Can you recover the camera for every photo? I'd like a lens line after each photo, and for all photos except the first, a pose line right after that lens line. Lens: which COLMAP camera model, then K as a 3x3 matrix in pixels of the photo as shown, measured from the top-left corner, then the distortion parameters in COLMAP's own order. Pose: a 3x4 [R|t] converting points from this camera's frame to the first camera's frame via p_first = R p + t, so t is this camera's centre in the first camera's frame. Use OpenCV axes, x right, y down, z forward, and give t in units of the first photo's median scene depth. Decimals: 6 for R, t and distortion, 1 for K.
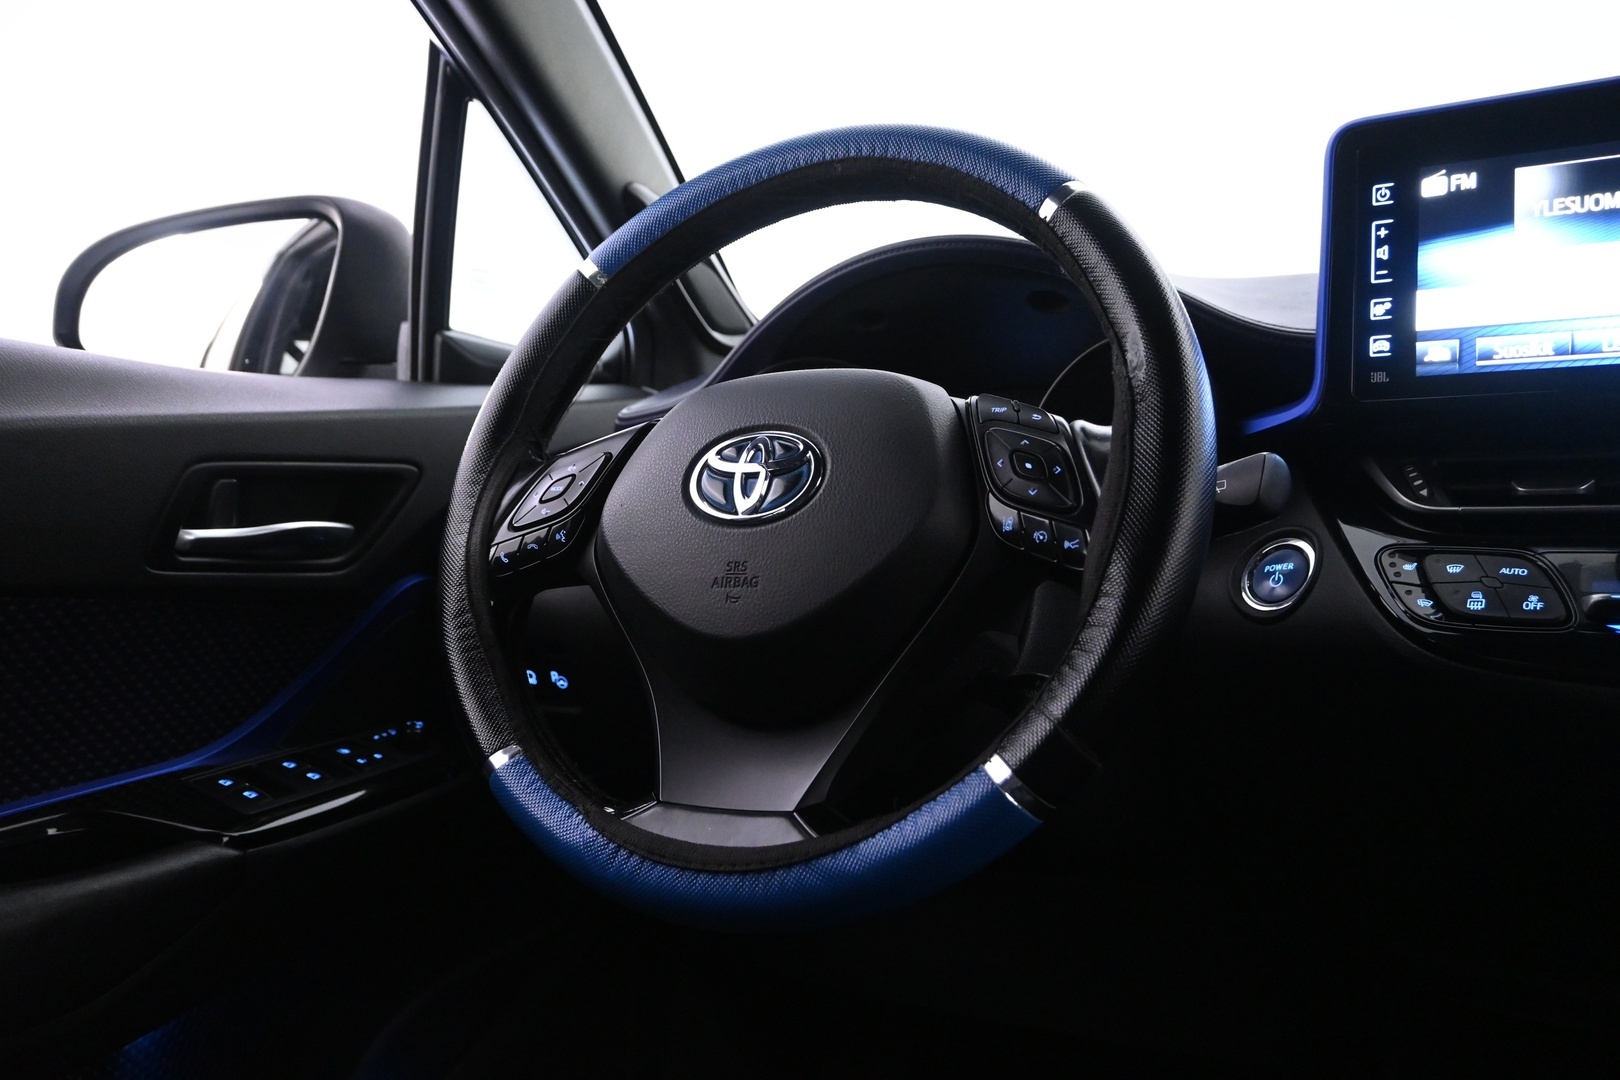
lens RADIAL K [[1437.2, 0, 809.9], [0, 1437.2, 536.3], [0, 0, 1]] dist [0.005152, -0.030345]
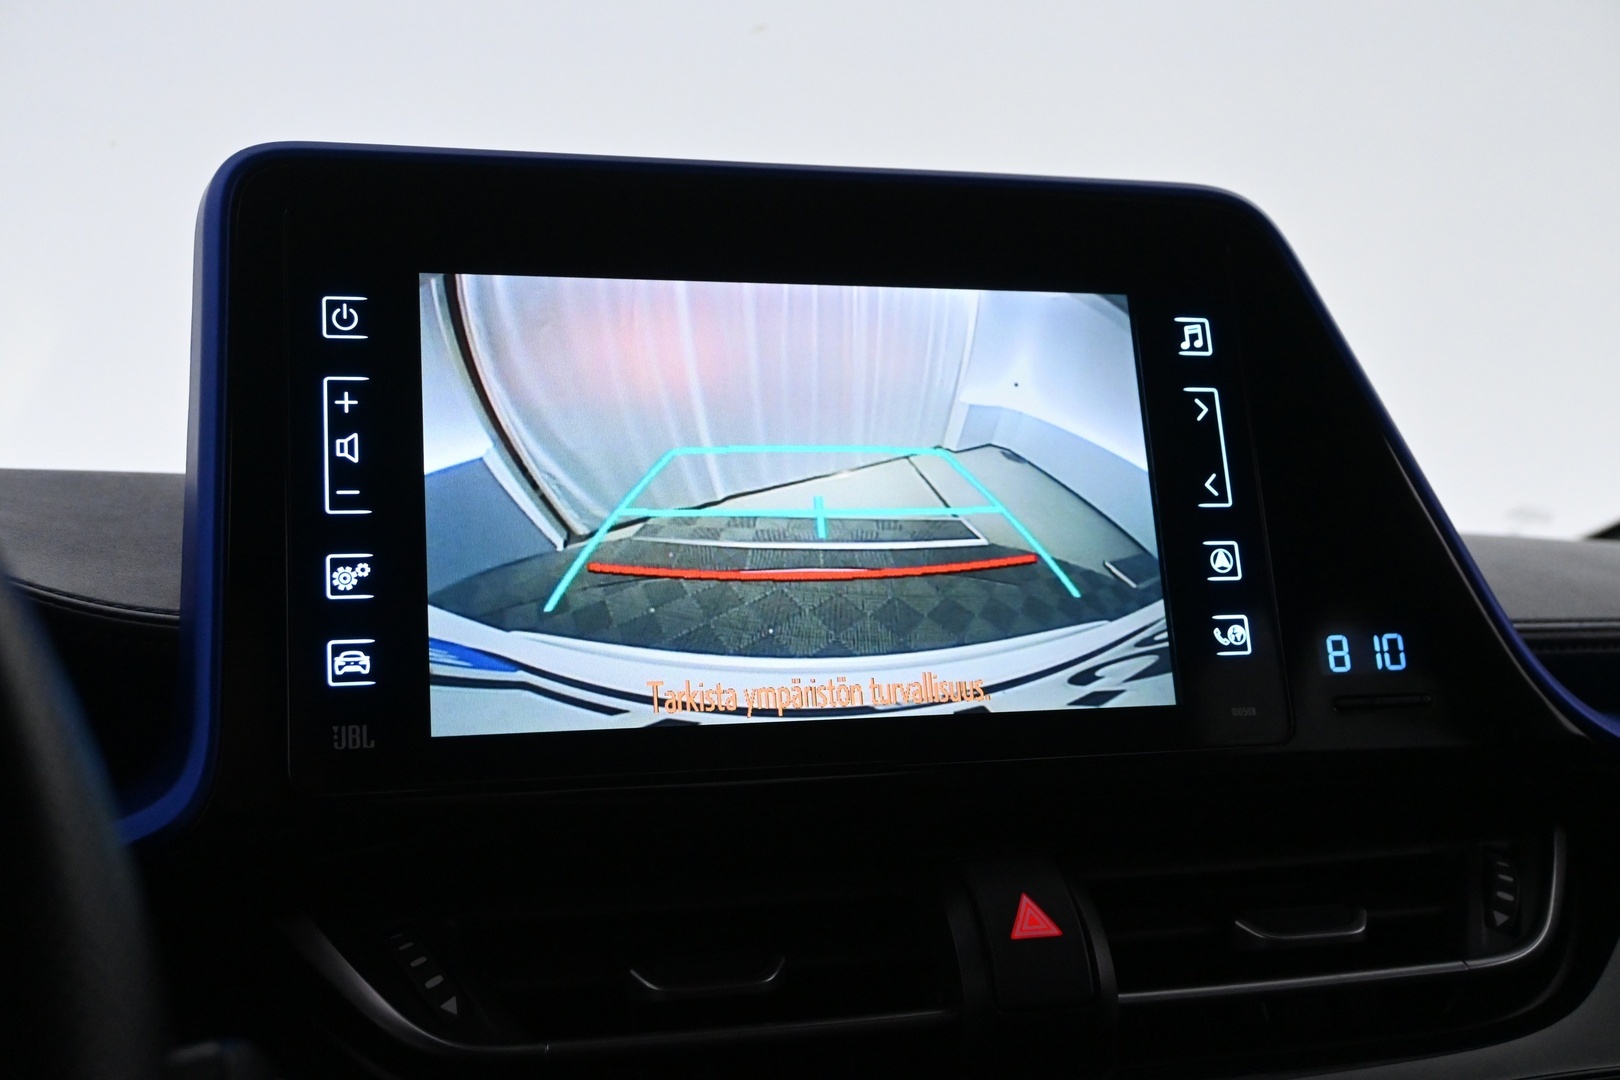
lens RADIAL K [[1742.6, 0, 811.7], [0, 1742.6, 543.3], [0, 0, 1]] dist [-0.007921, 0.000000]
pose [[0.649148, 0.060974, 0.758214, 0.096861], [0.043487, 0.992177, -0.117020, -0.106896], [-0.759418, 0.108936, 0.641418, 0.591568]]
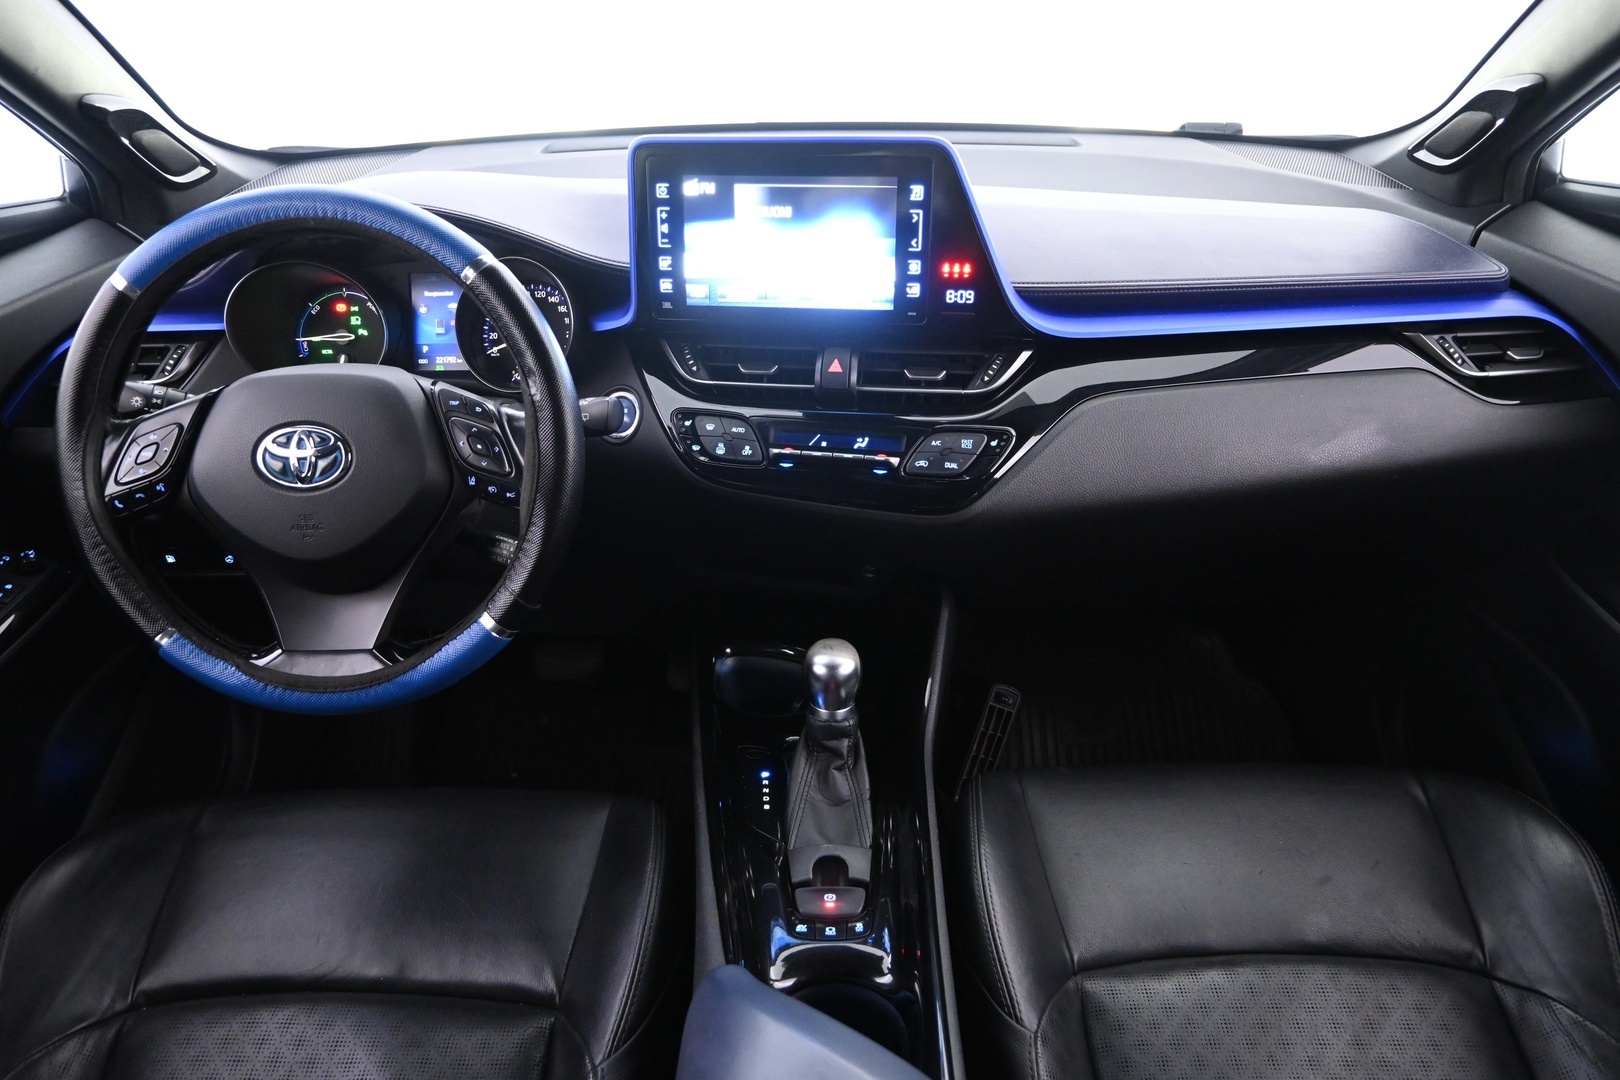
lens RADIAL K [[1121.0, 0, 810.5], [0, 1121.0, 537.5], [0, 0, 1]] dist [0.013569, 0.000418]
pose [[0.888977, -0.198992, 0.412458, -0.065255], [0.003489, 0.903576, 0.428413, -0.457748], [-0.457938, -0.379411, 0.803953, -0.282346]]
